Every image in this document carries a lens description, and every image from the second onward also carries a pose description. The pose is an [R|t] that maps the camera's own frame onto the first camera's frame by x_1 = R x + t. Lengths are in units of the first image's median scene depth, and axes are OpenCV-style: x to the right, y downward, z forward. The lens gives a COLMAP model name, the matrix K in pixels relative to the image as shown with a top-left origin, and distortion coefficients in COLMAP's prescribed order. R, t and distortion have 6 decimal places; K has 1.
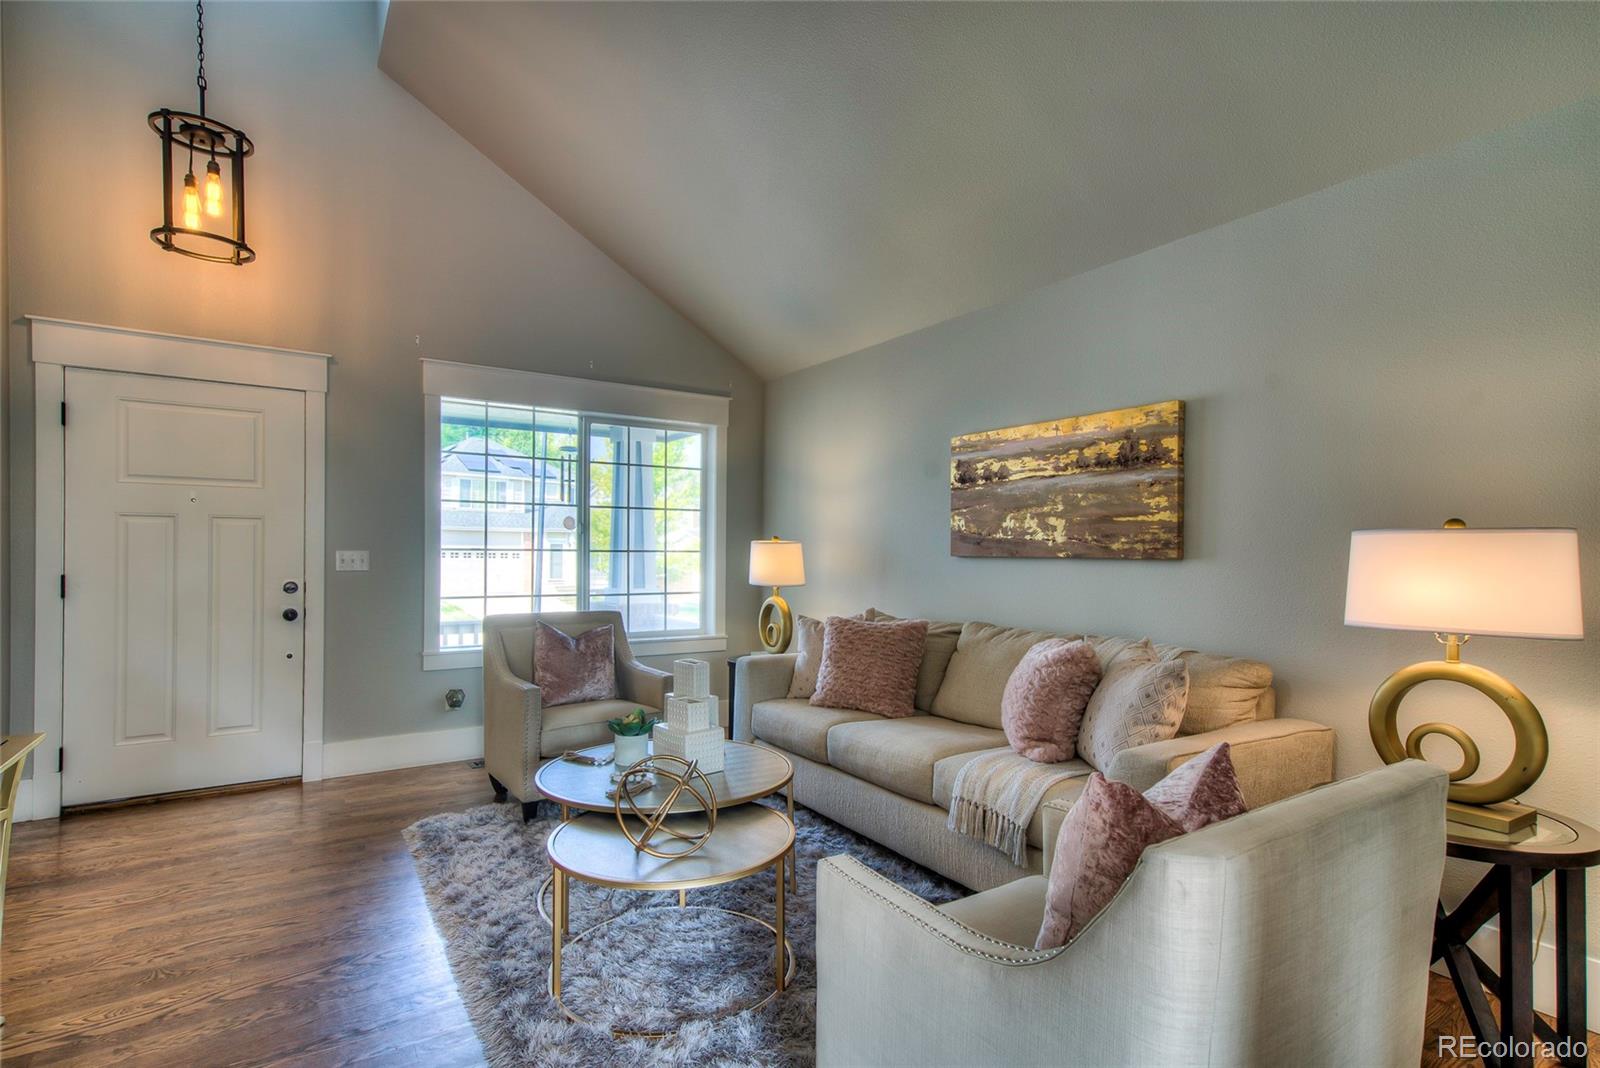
lens RADIAL K [[781.4, 0, 800.3], [0, 781.4, 539.9], [0, 0, 1]] dist [0.013672, 0.006582]
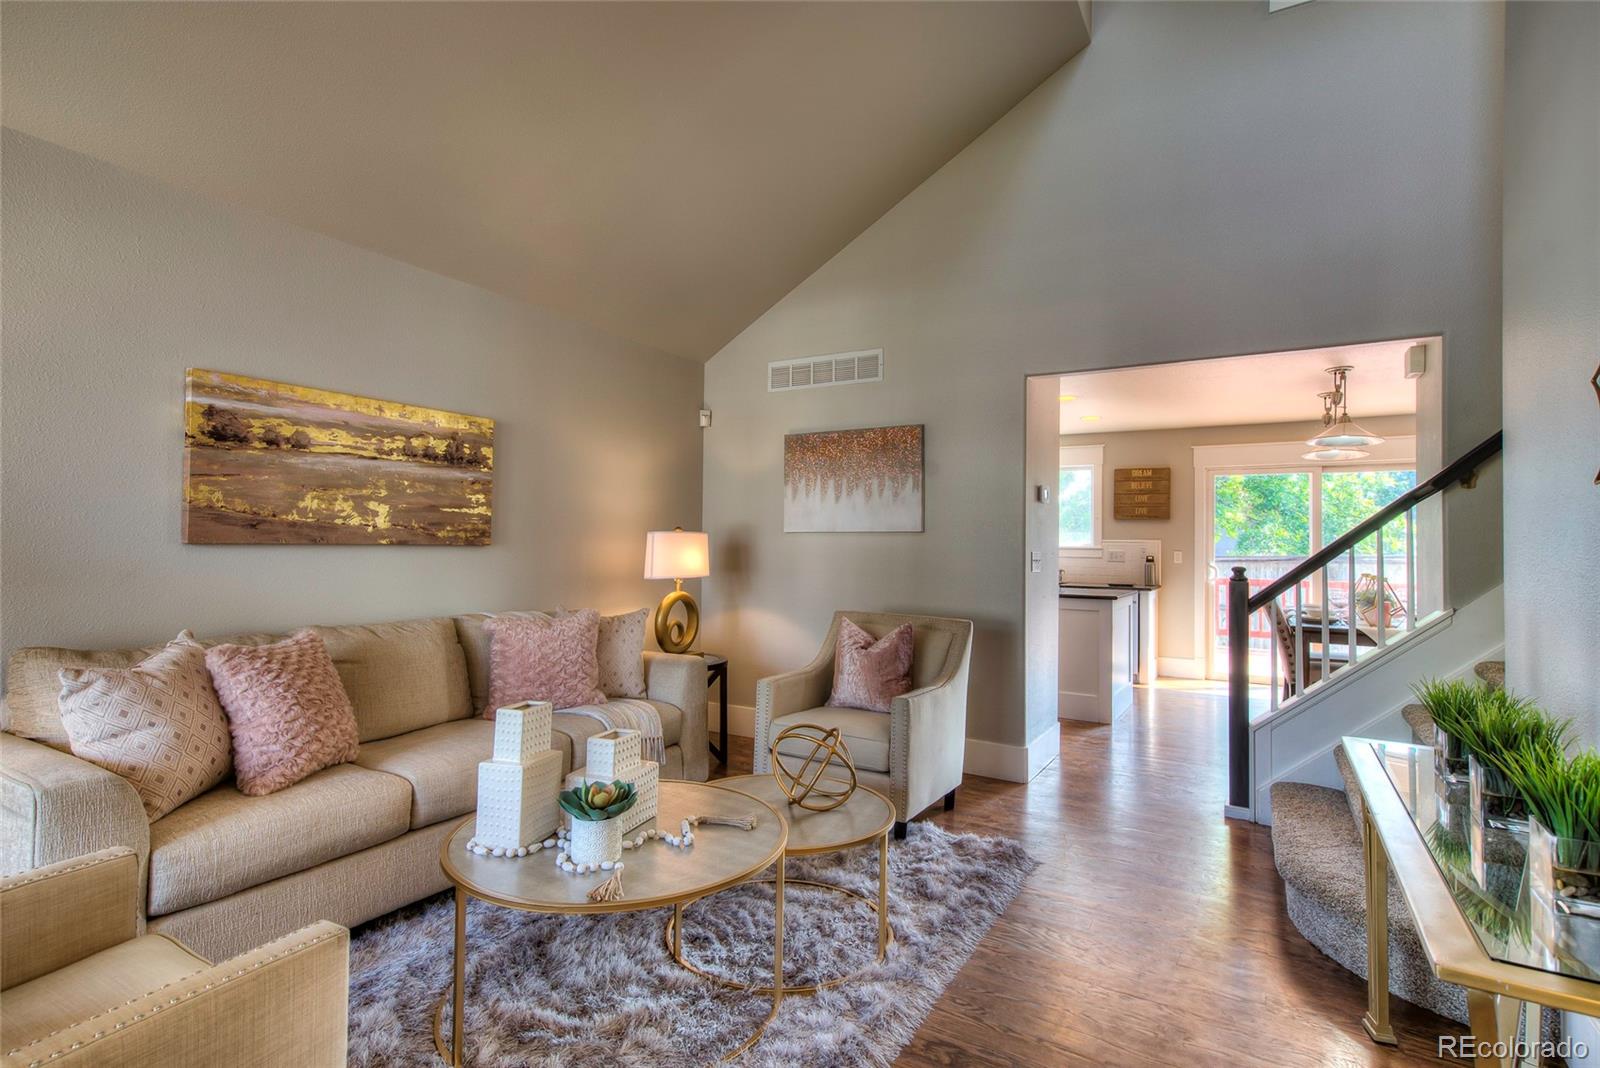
lens RADIAL K [[781.4, 0, 797.6], [0, 781.4, 538.2], [0, 0, 1]] dist [0.013672, 0.006582]
pose [[-0.425524, 0.003533, 0.904940, -0.767602], [-0.020119, 0.999708, -0.013363, 0.017972], [-0.904724, -0.023893, -0.425329, 0.959437]]
